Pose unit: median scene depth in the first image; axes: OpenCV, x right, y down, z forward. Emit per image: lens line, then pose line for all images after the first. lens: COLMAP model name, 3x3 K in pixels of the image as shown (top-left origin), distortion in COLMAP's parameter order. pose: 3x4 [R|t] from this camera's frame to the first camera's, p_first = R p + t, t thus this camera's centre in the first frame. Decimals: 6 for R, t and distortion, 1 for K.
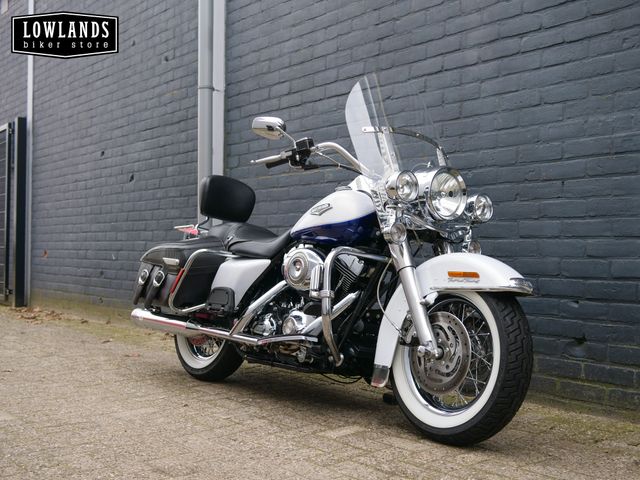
lens RADIAL K [[732.1, 0, 325.3], [0, 732.1, 239.1], [0, 0, 1]] dist [-0.001892, 0.000000]
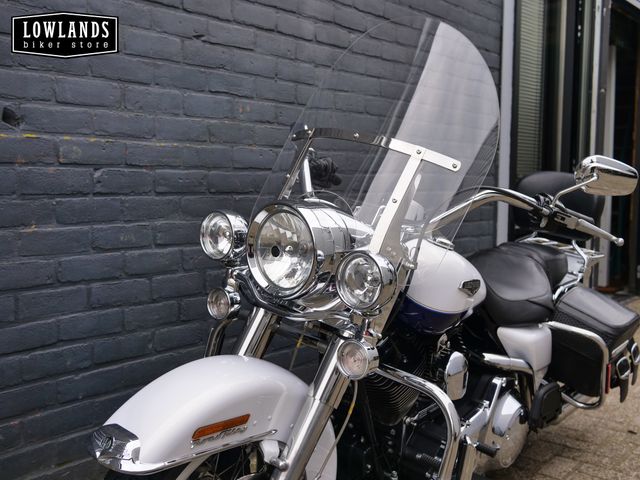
lens RADIAL K [[732.1, 0, 319.5], [0, 732.1, 238.5], [0, 0, 1]] dist [-0.001892, 0.000000]
pose [[-0.183870, -0.094230, 0.978423, -0.717919], [-0.029853, 0.995471, 0.090262, -0.112255], [-0.982497, -0.012613, -0.185850, 1.342794]]
